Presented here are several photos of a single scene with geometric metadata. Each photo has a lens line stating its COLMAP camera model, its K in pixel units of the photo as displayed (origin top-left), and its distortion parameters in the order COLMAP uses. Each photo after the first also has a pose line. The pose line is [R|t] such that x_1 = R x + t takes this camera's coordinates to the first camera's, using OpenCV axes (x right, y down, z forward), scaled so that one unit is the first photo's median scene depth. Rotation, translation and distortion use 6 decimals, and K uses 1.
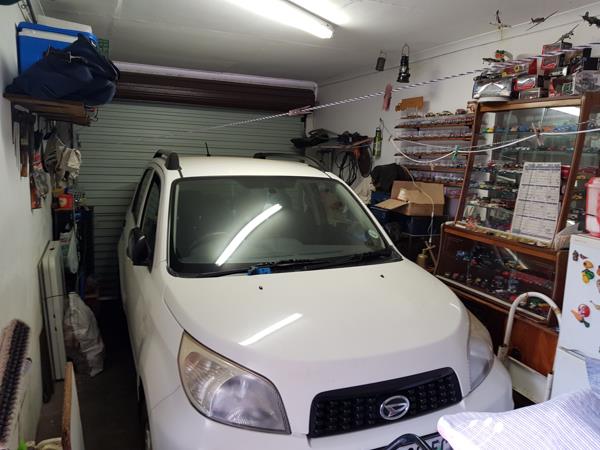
lens RADIAL K [[466.6, 0, 298.7], [0, 466.6, 223.7], [0, 0, 1]] dist [0.005478, -0.010635]
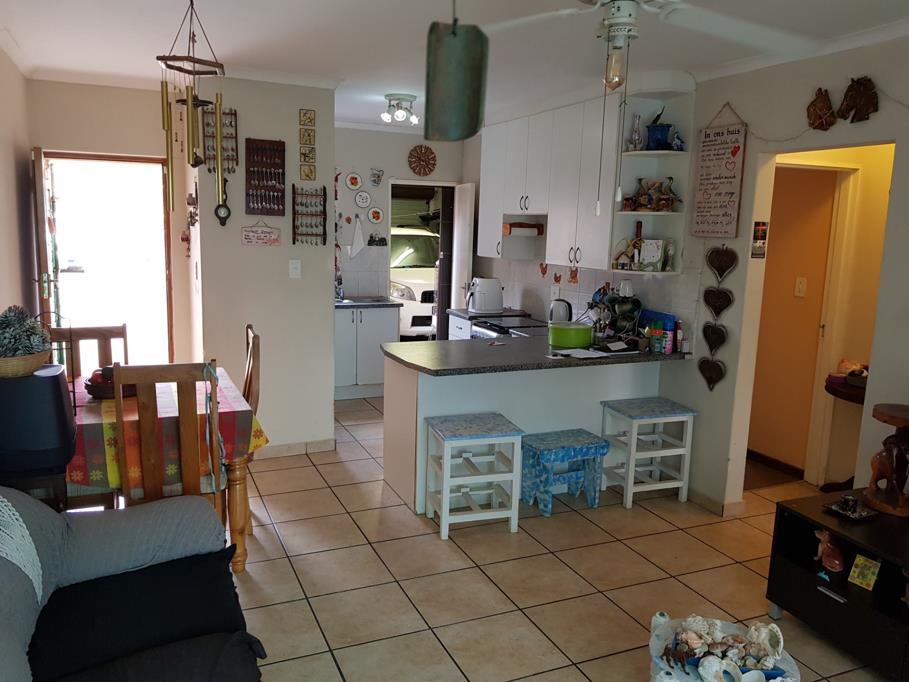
lens RADIAL K [[707.0, 0, 453.7], [0, 707.0, 341.2], [0, 0, 1]] dist [0.005478, -0.010635]
pose [[0.999878, -0.007781, 0.013576, 0.102132], [0.007681, 0.999943, 0.007453, 0.369863], [-0.013633, -0.007348, 0.999880, -2.290323]]
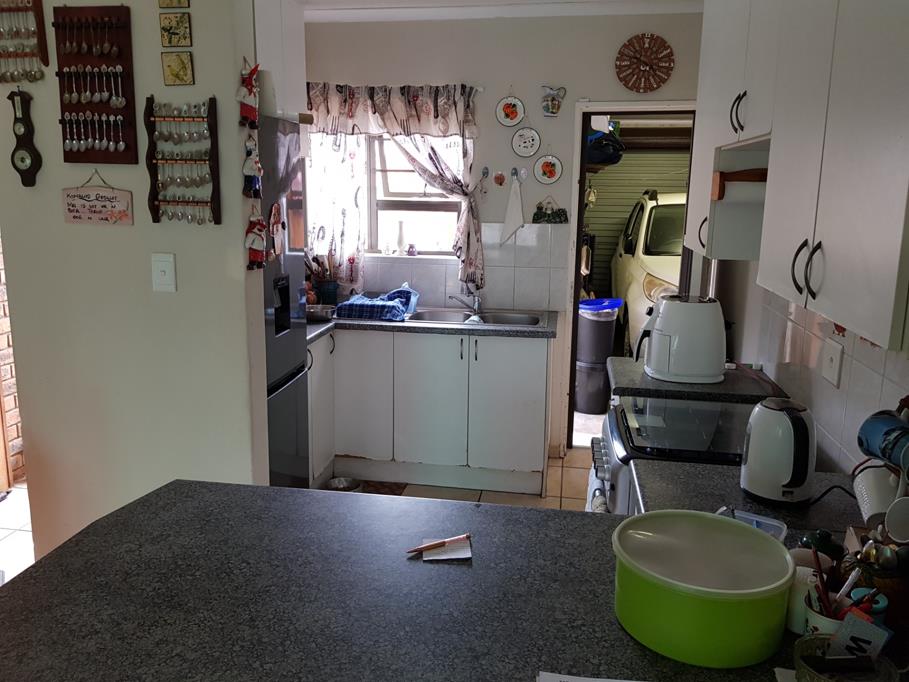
lens RADIAL K [[707.0, 0, 449.6], [0, 707.0, 336.7], [0, 0, 1]] dist [0.005478, -0.010635]
pose [[0.837853, 0.086139, -0.539058, 0.438117], [-0.067054, 0.996234, 0.054973, 0.233025], [0.541763, -0.009913, 0.840473, -1.255528]]
